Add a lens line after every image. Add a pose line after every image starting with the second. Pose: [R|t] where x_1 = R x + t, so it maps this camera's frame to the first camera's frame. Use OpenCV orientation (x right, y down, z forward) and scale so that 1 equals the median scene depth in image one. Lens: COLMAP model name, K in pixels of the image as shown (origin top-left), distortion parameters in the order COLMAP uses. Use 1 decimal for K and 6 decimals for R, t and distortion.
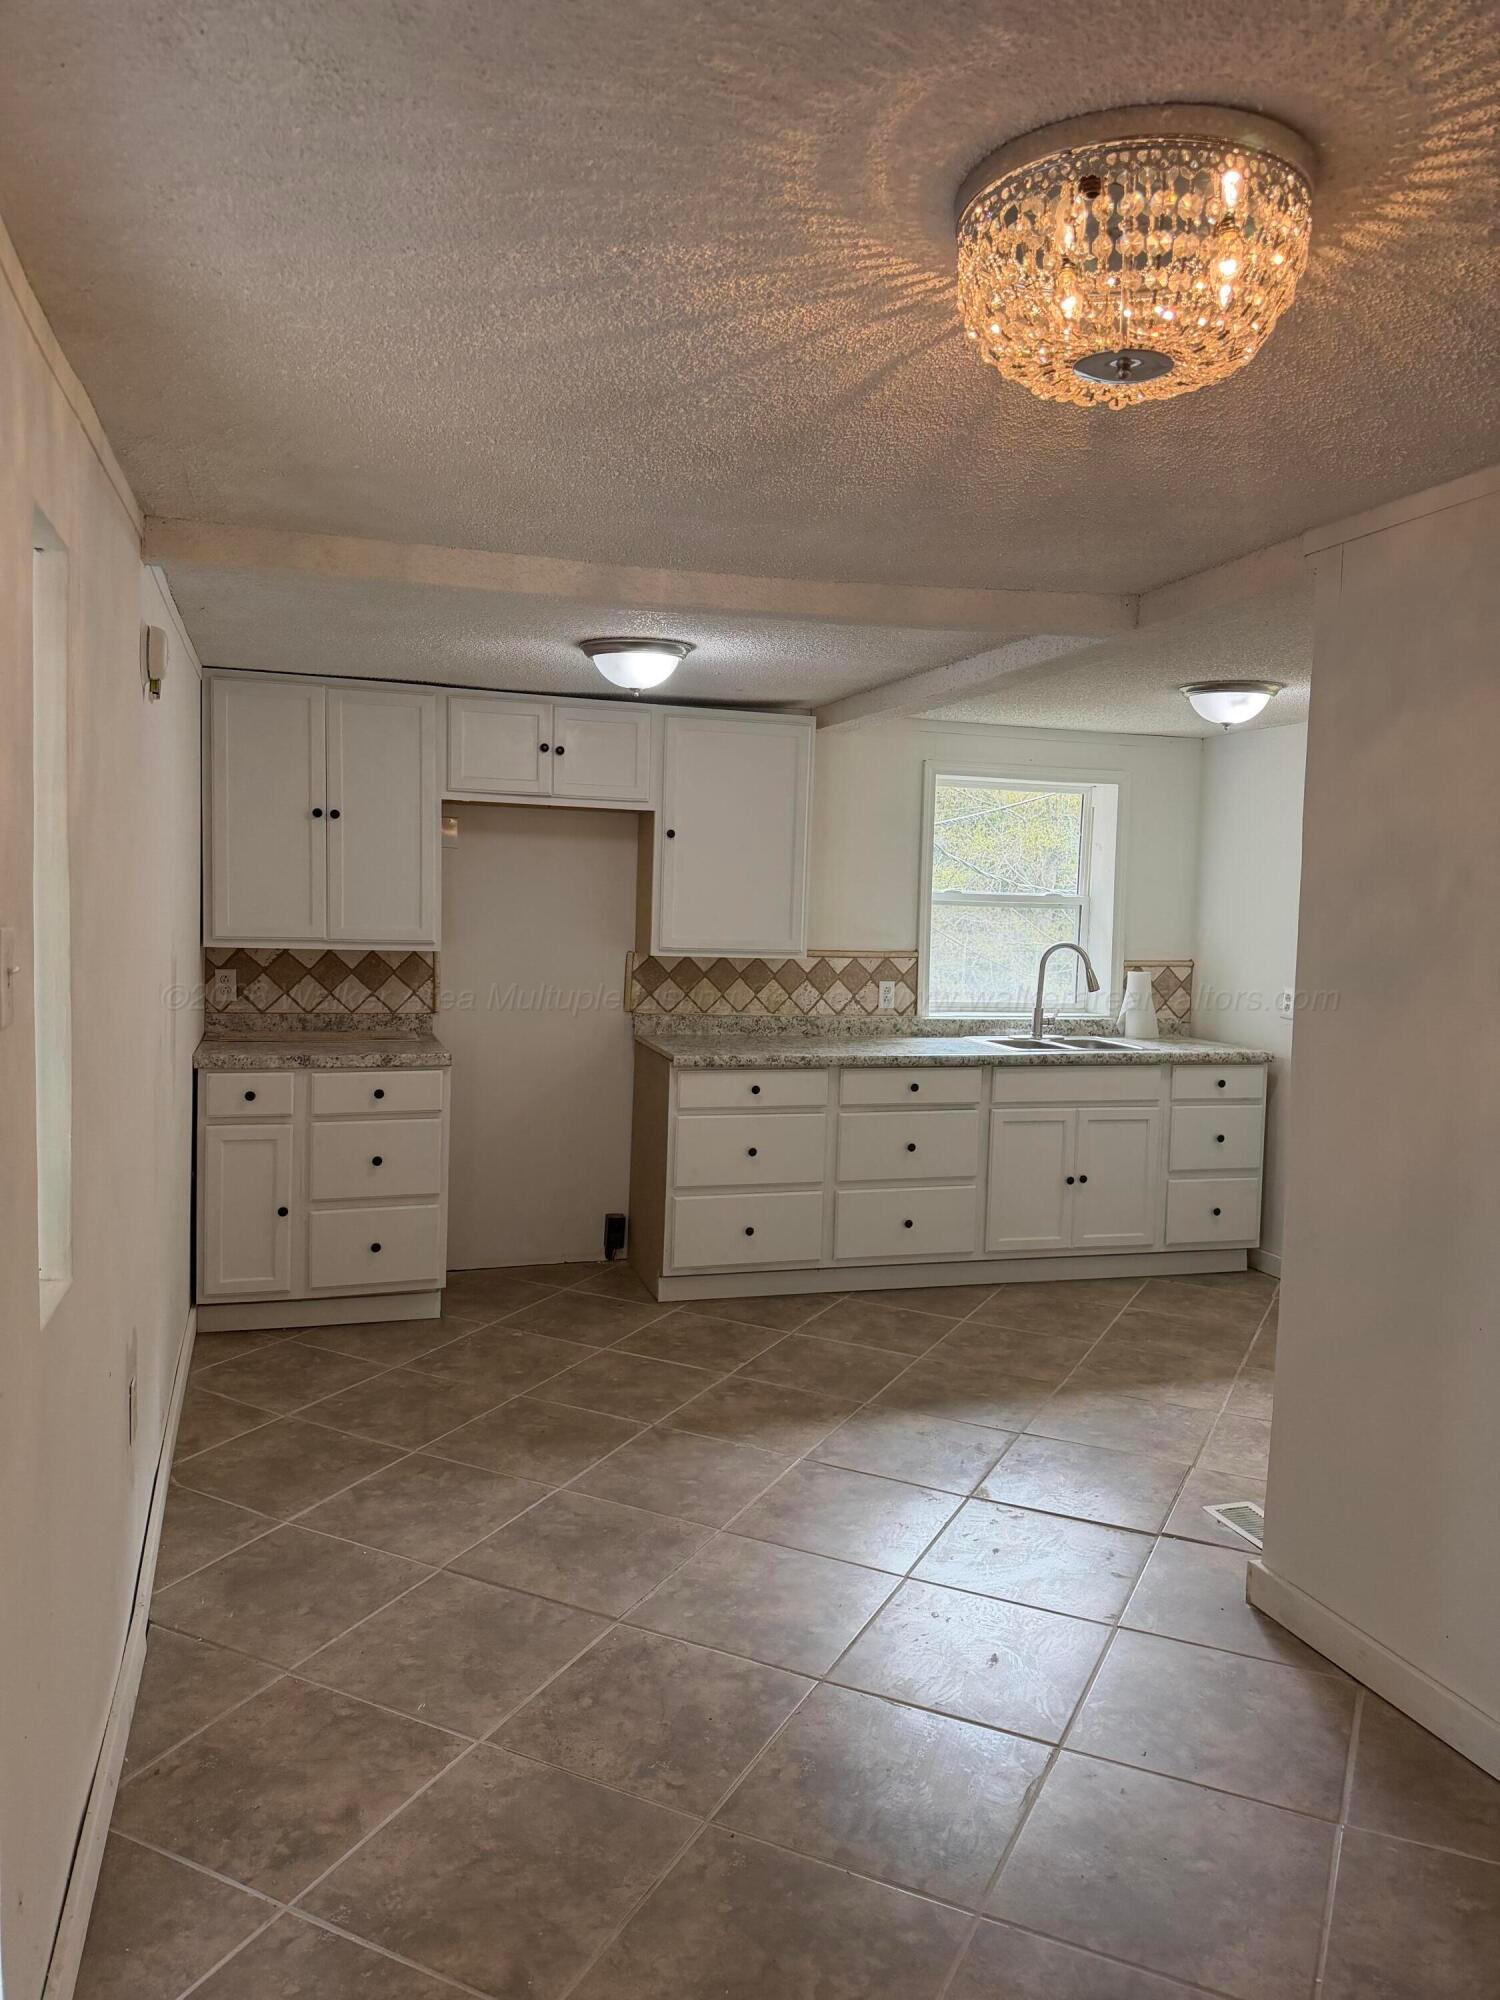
lens RADIAL K [[1421.8, 0, 745.5], [0, 1421.8, 999.8], [0, 0, 1]] dist [0.010556, -0.004343]
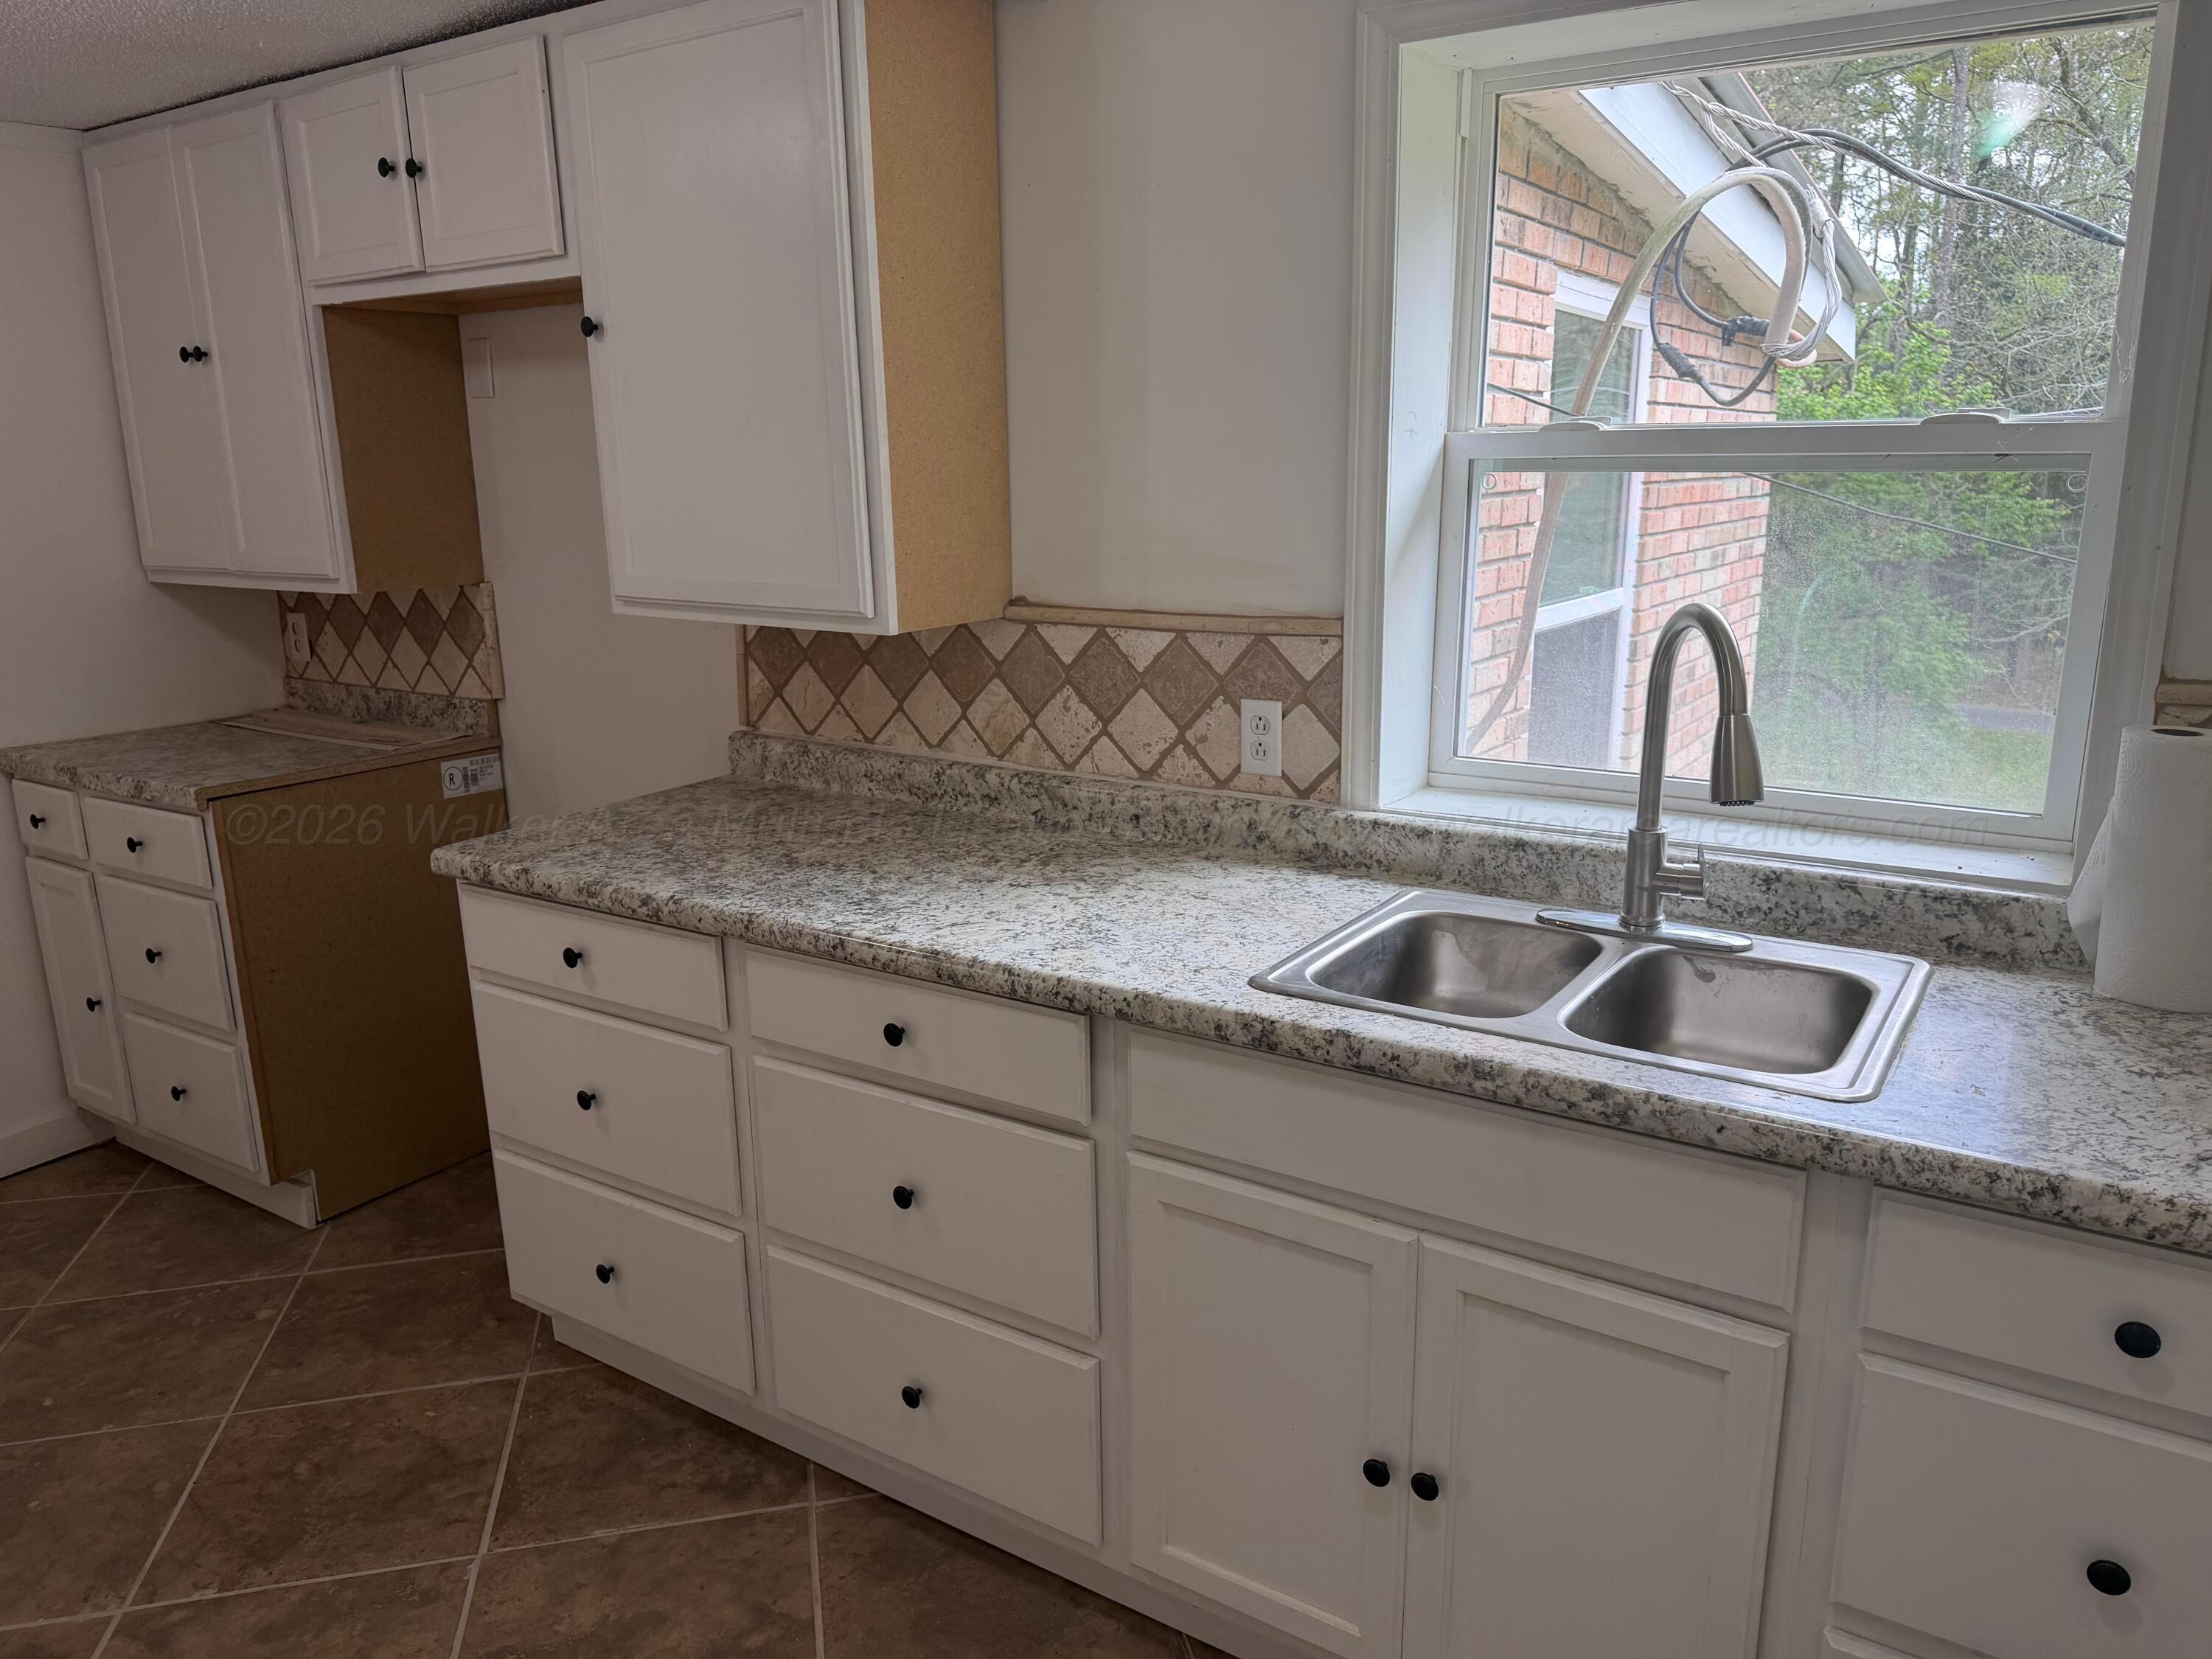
lens RADIAL K [[1572.5, 0, 1106.7], [0, 1572.5, 839.3], [0, 0, 1]] dist [0.010556, -0.004343]
pose [[0.625574, 0.146028, -0.766376, 0.425047], [-0.030780, 0.986181, 0.162786, -0.046277], [0.779557, -0.078245, 0.621424, 0.794126]]
